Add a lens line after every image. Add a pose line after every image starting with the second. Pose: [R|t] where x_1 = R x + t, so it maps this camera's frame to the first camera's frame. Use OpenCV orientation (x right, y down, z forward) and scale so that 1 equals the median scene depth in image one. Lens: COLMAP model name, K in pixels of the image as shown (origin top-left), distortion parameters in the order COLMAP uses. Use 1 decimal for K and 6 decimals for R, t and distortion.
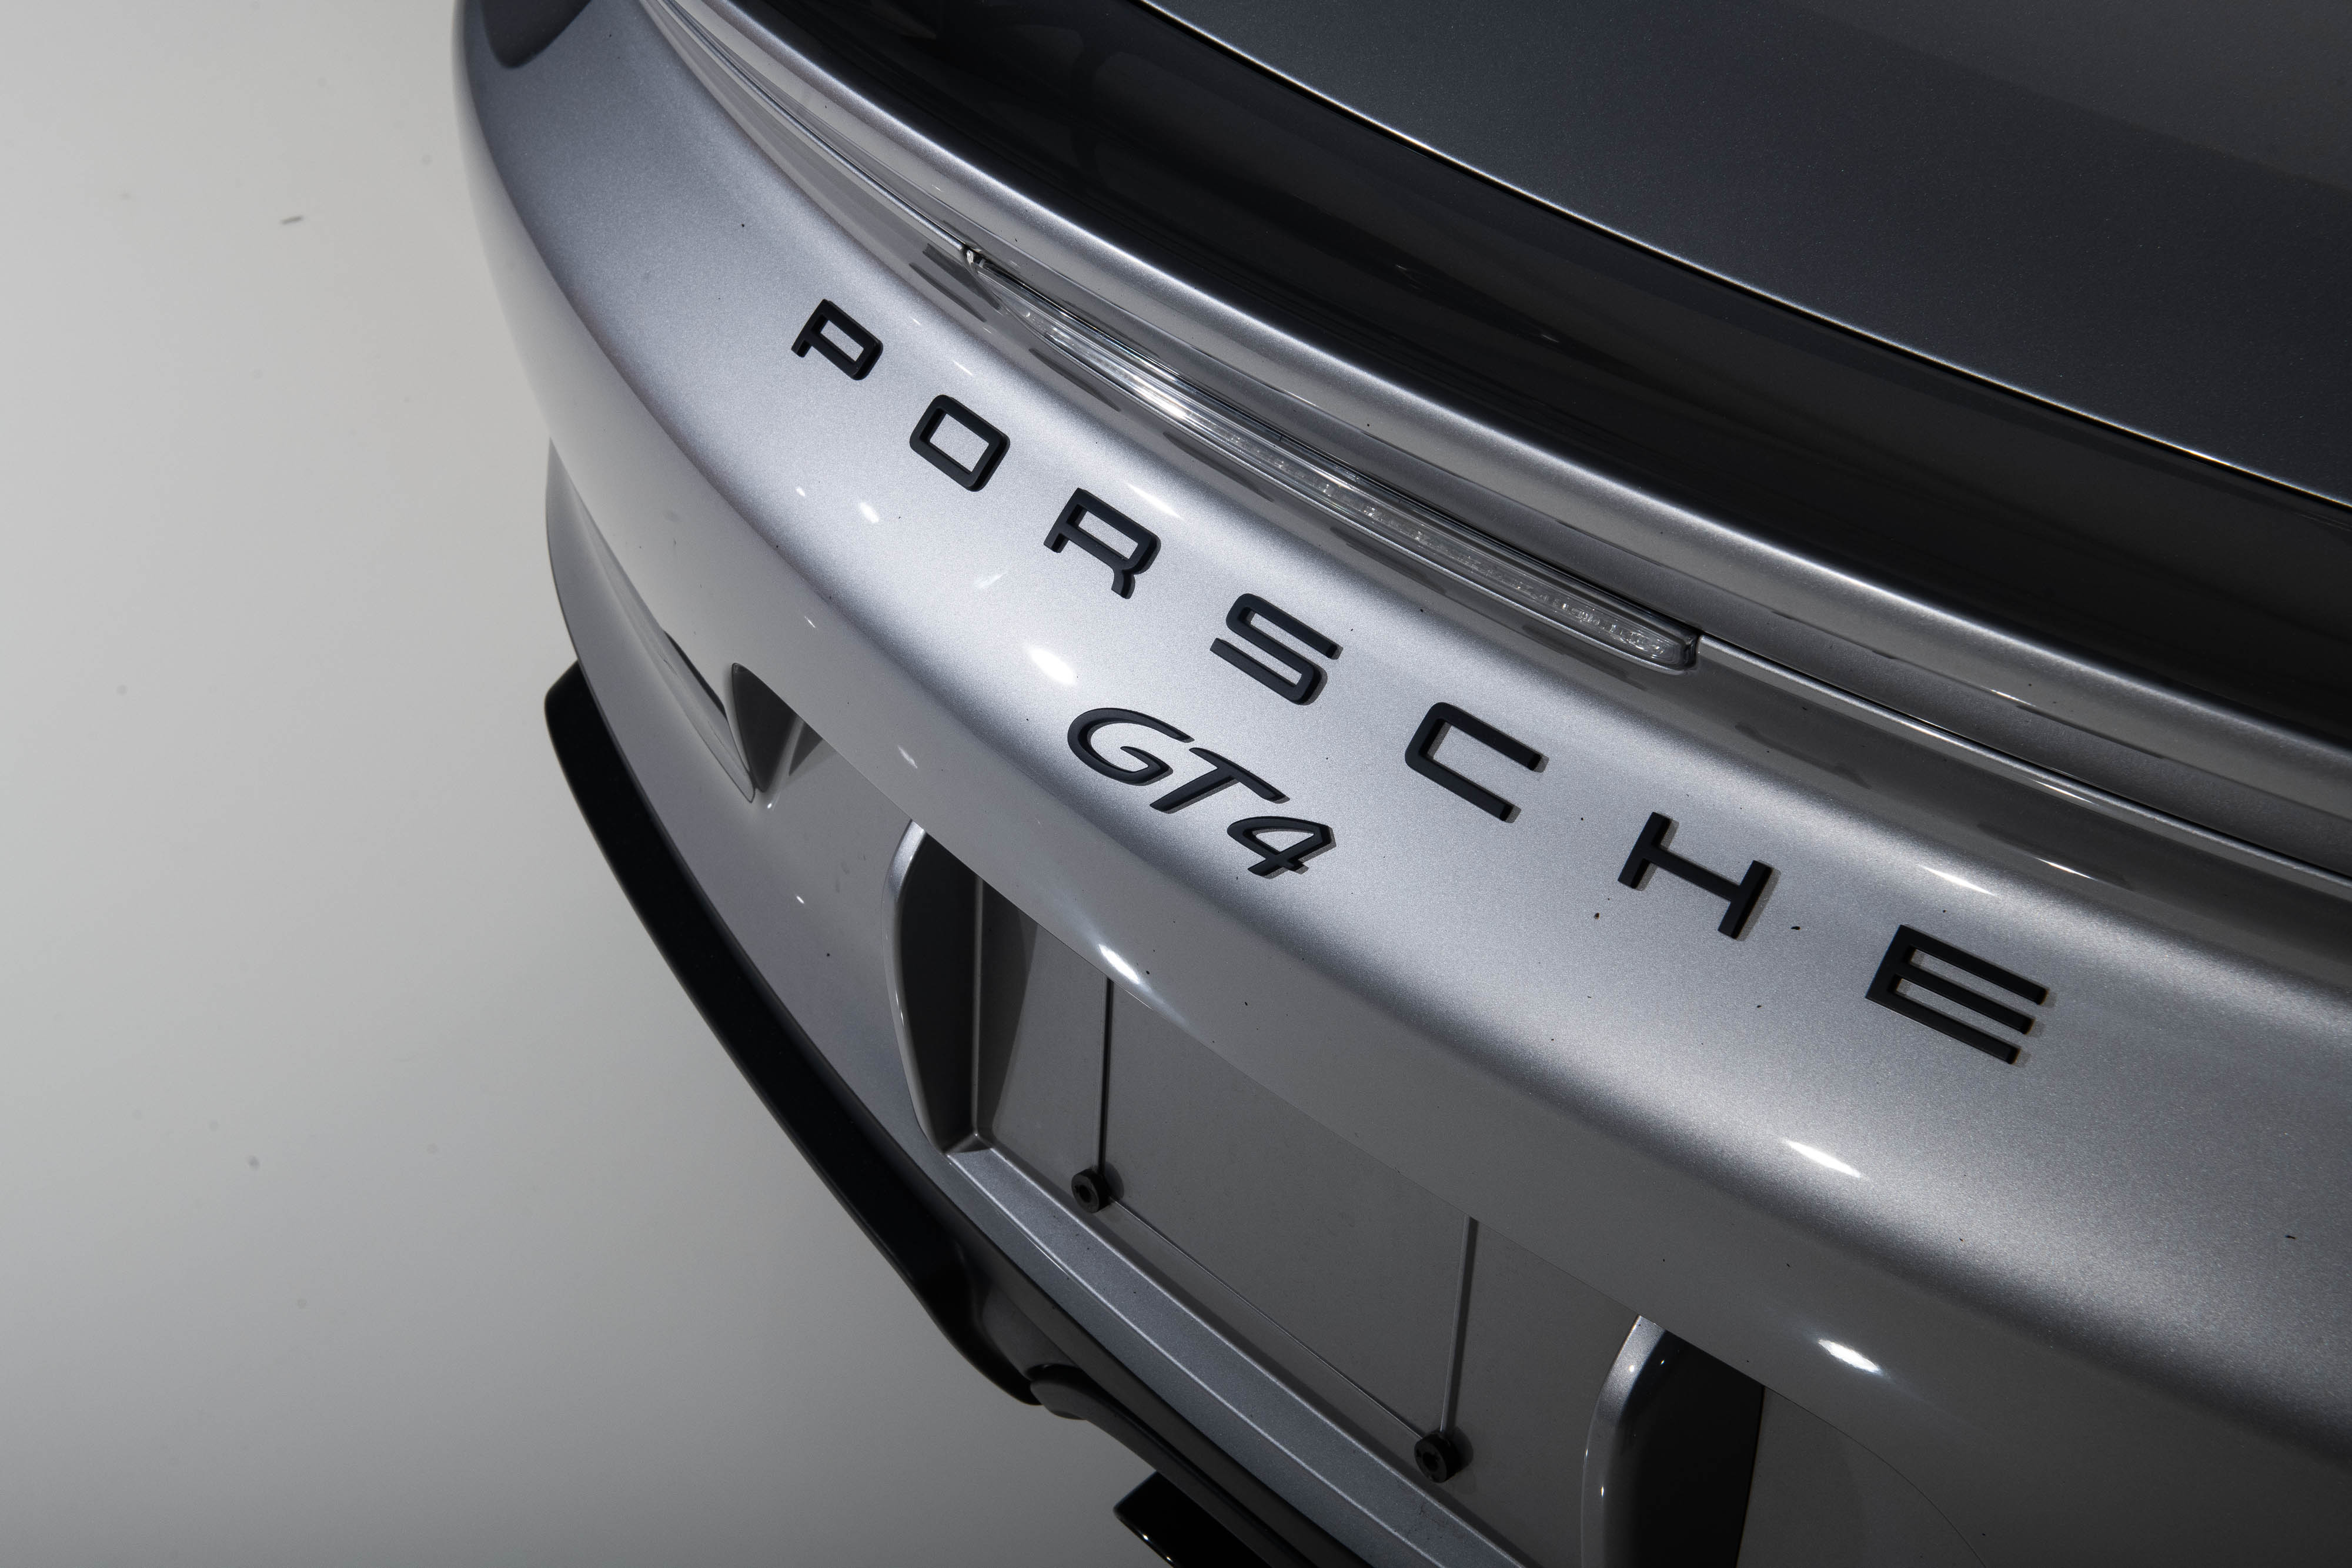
lens RADIAL K [[3709.1, 0, 1177.2], [0, 3709.1, 780.4], [0, 0, 1]] dist [0.125413, 0.000000]
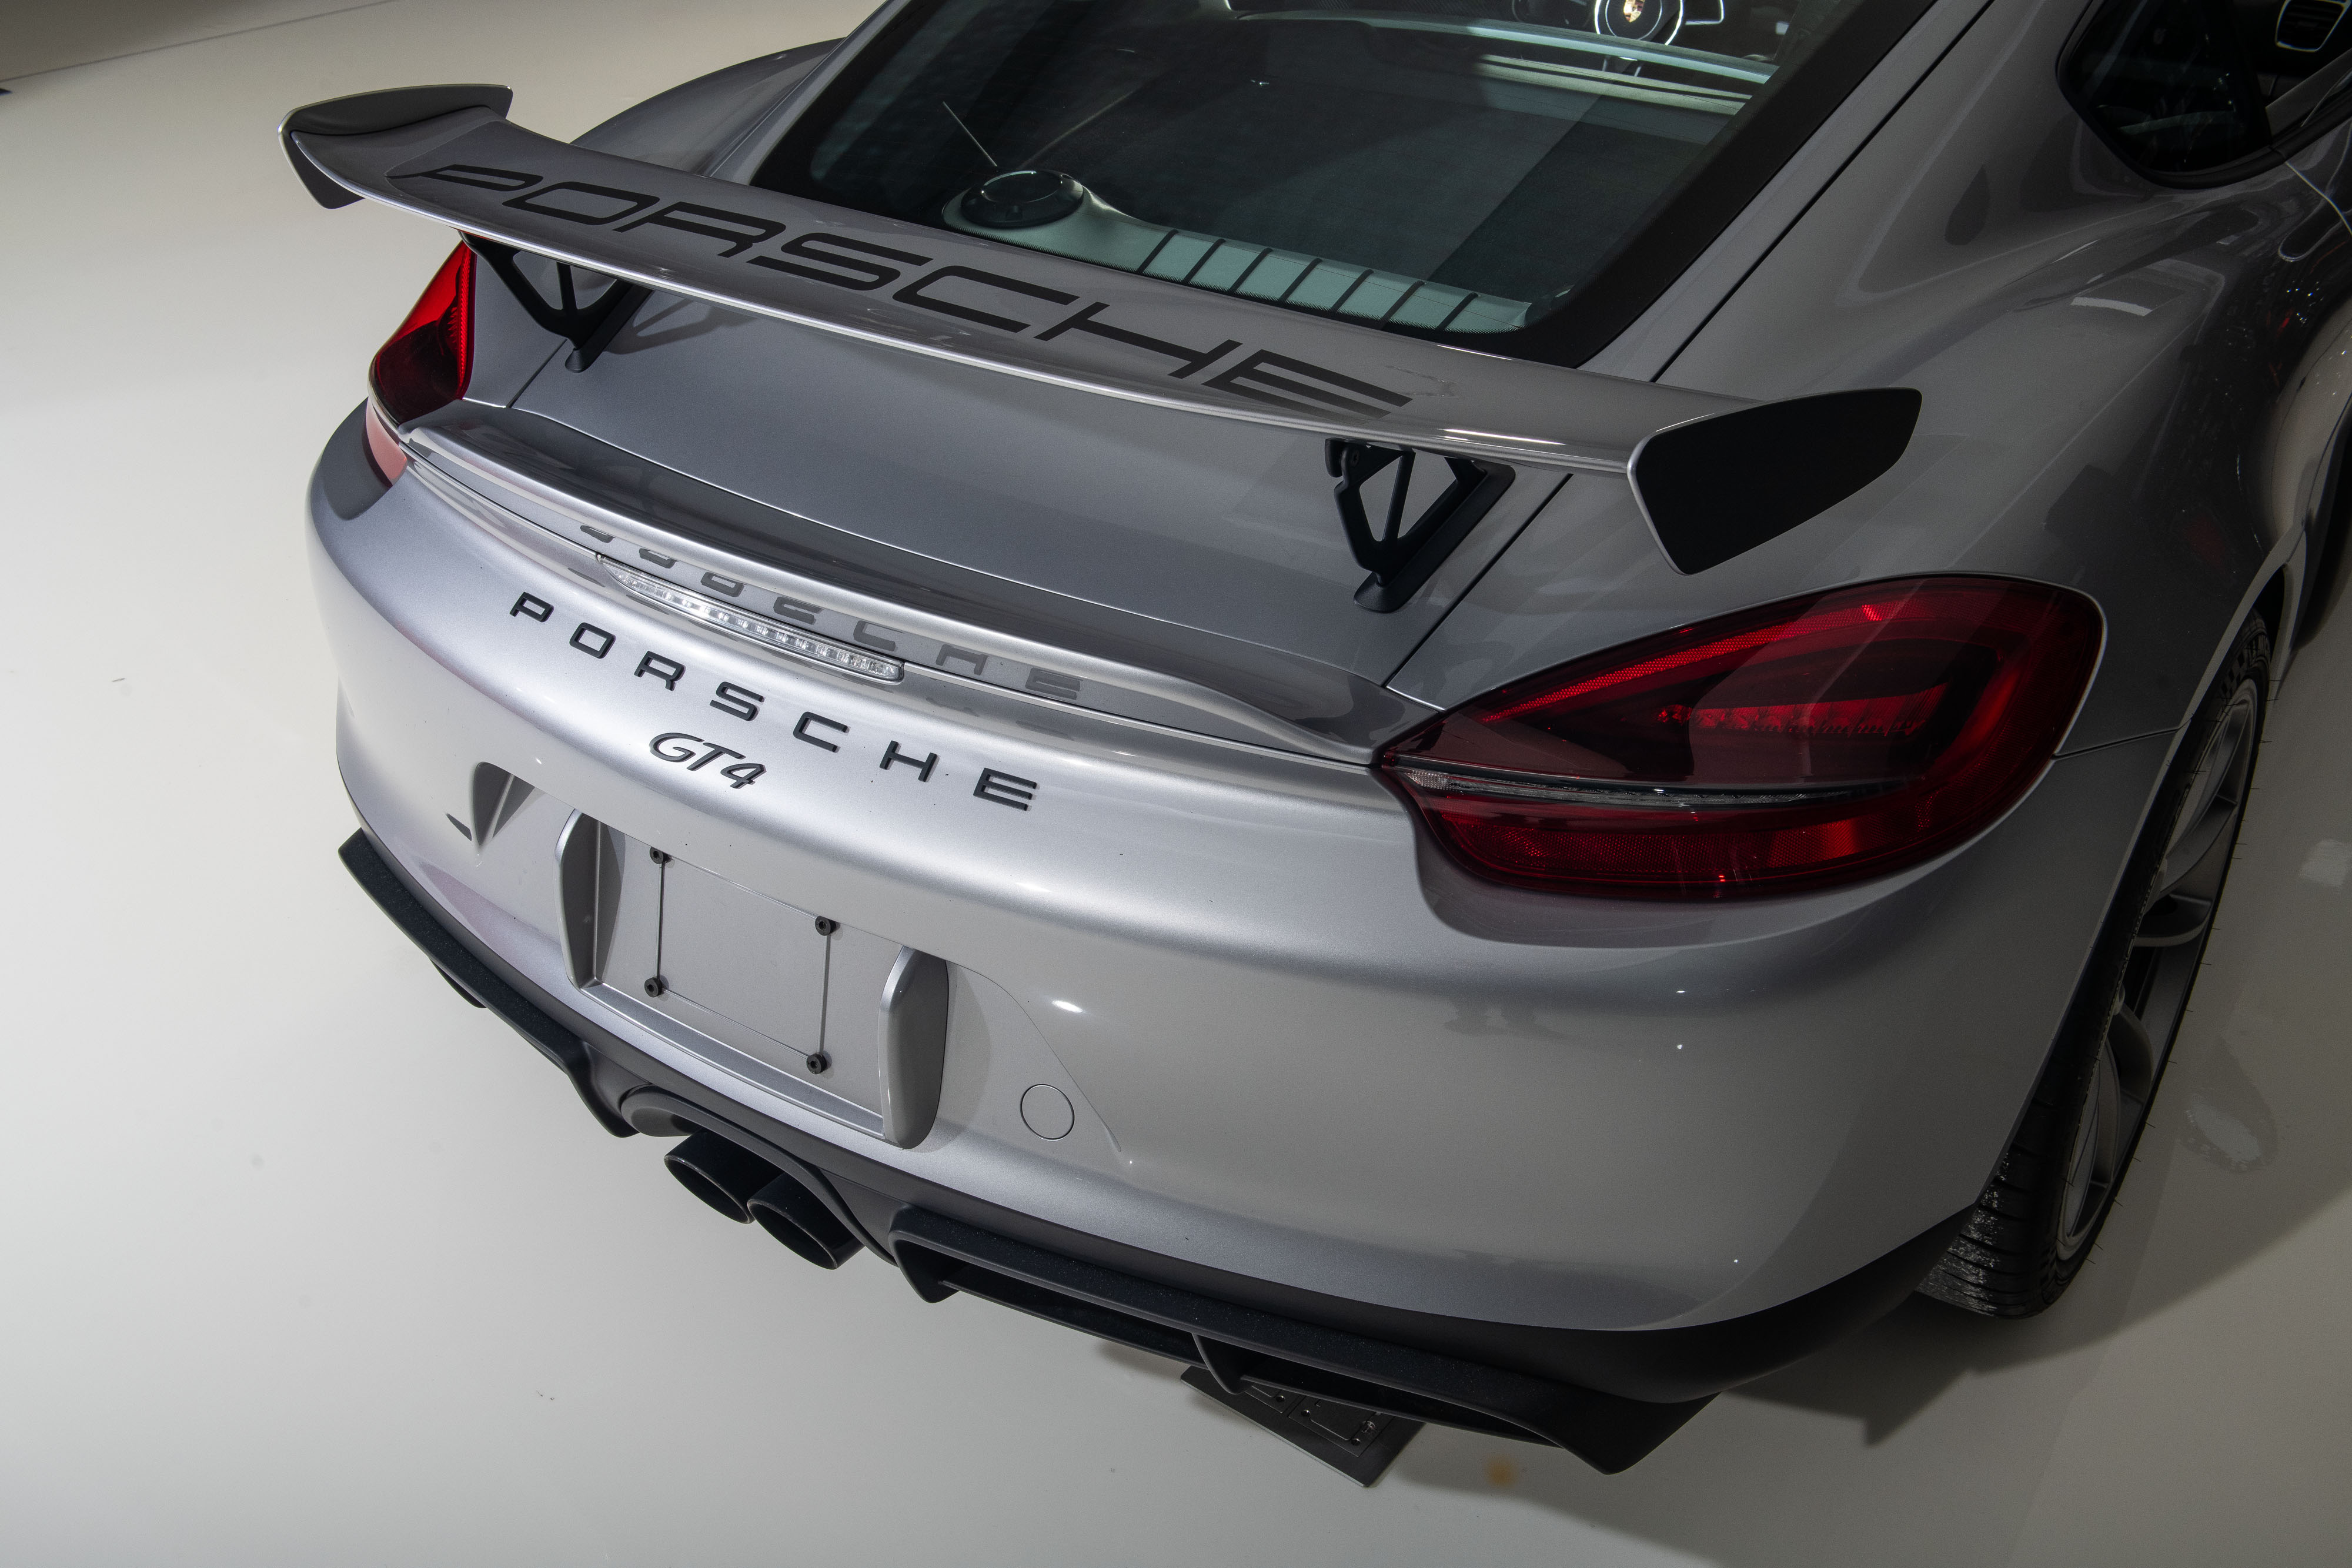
lens RADIAL K [[2371.8, 0, 1172.8], [0, 2371.8, 785.6], [0, 0, 1]] dist [-0.018148, 0.000000]
pose [[0.971371, -0.030551, 0.235595, -0.064942], [0.061534, 0.990209, -0.125302, 0.234217], [-0.229460, 0.136212, 0.963740, -0.571798]]
